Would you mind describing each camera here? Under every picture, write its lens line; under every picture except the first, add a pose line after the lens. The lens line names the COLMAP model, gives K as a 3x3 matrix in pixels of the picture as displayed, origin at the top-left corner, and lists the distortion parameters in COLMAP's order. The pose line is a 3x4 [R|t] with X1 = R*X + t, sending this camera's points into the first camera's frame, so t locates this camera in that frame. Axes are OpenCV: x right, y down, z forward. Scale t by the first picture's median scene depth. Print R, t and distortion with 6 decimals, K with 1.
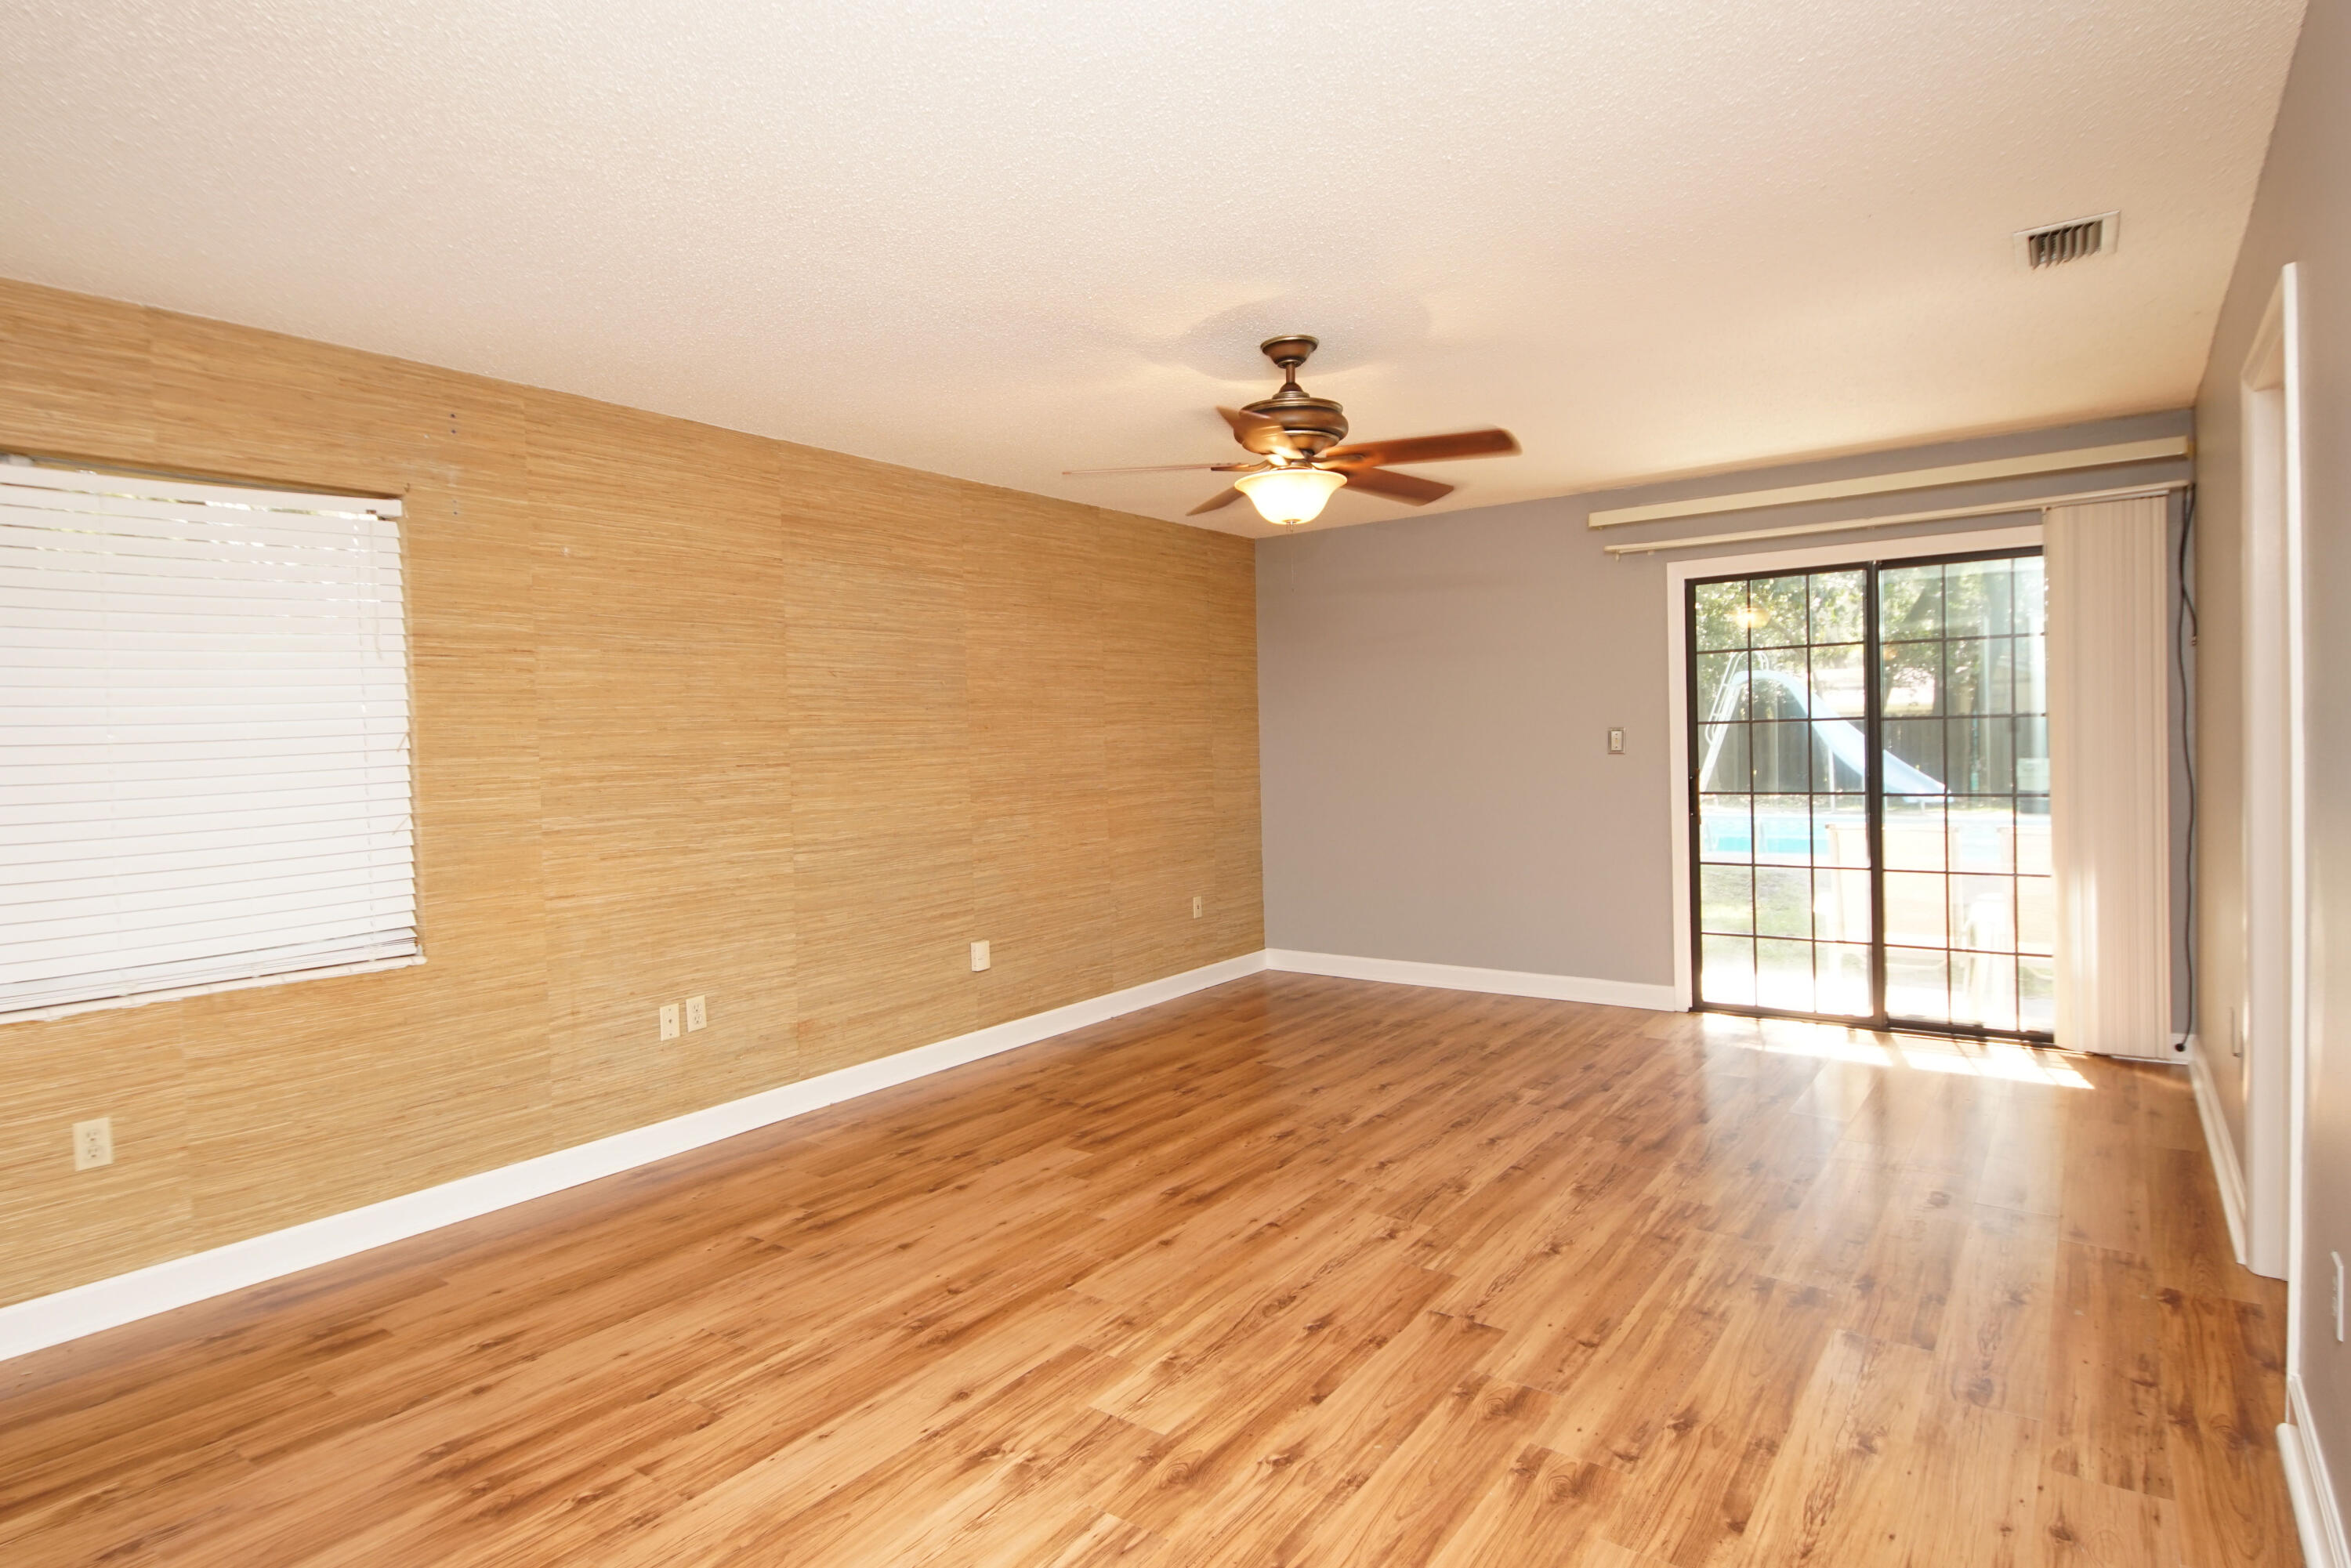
lens RADIAL K [[1254.4, 0, 1154.5], [0, 1254.4, 773.3], [0, 0, 1]] dist [0.037810, -0.034694]
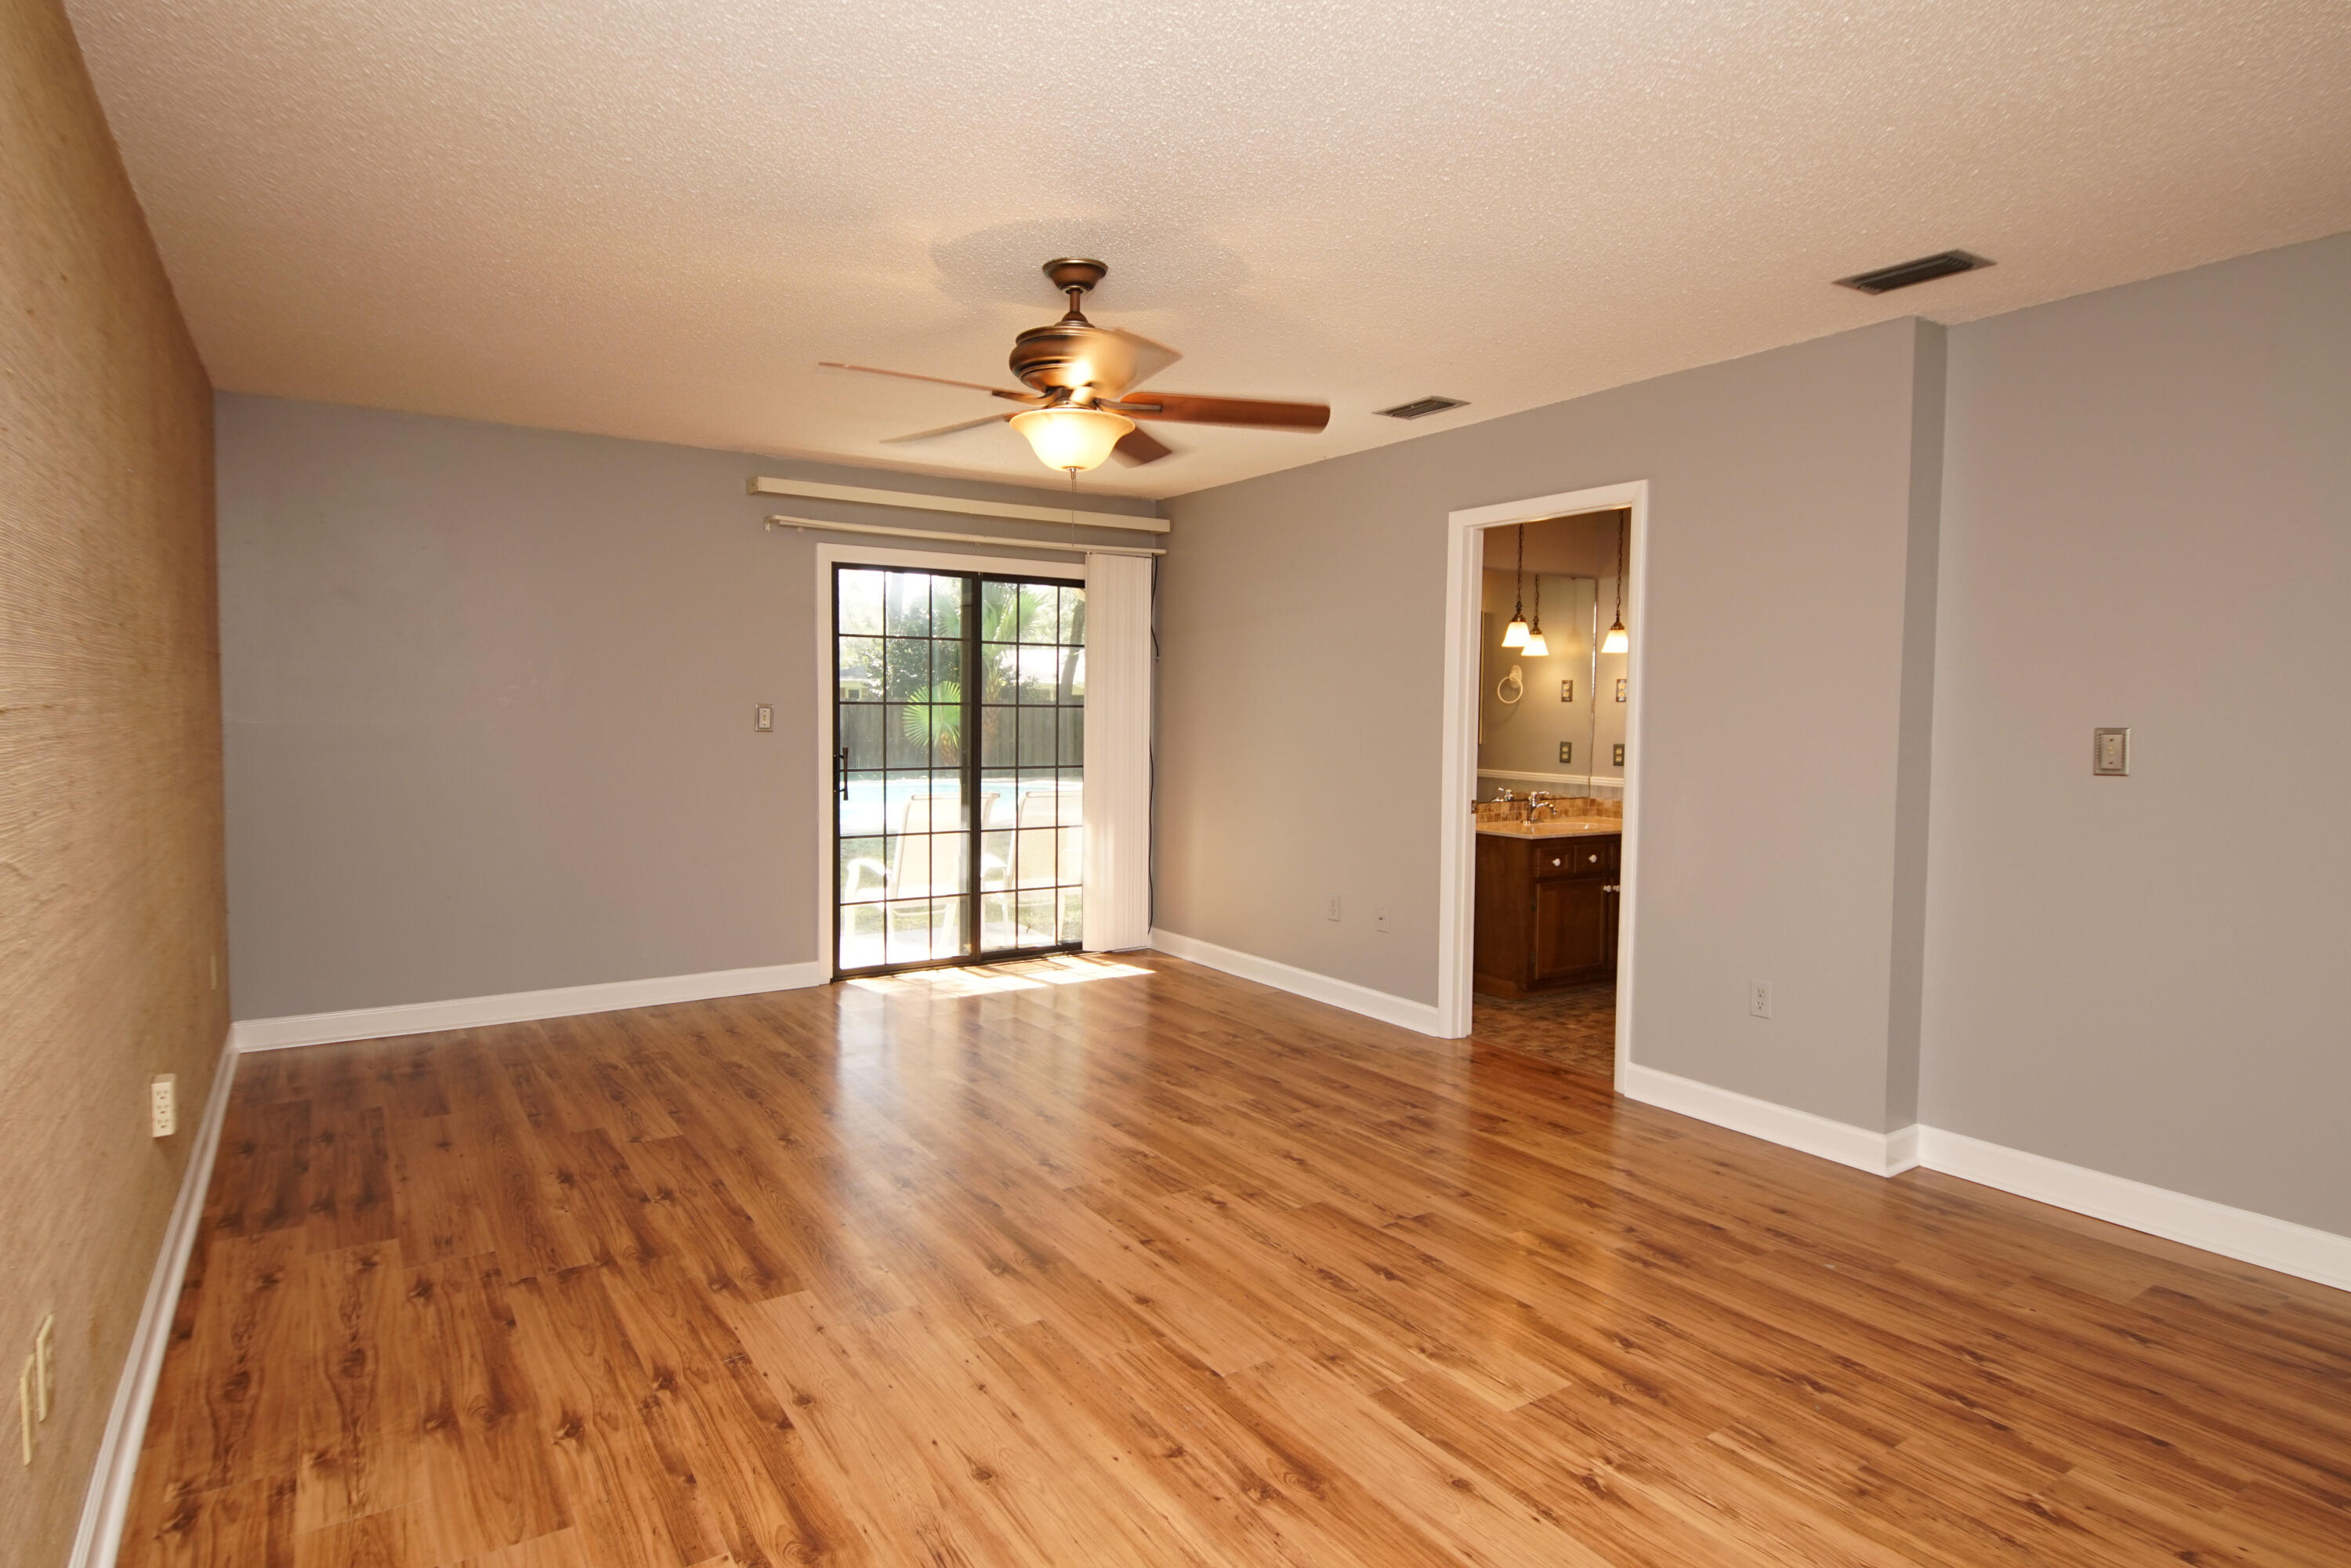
lens RADIAL K [[1254.4, 0, 1154.5], [0, 1254.4, 773.3], [0, 0, 1]] dist [0.037810, -0.034694]
pose [[0.349667, -0.019793, 0.936665, -0.664330], [0.003771, 0.999798, 0.019719, -0.002137], [-0.936867, -0.003363, 0.349671, 0.588540]]
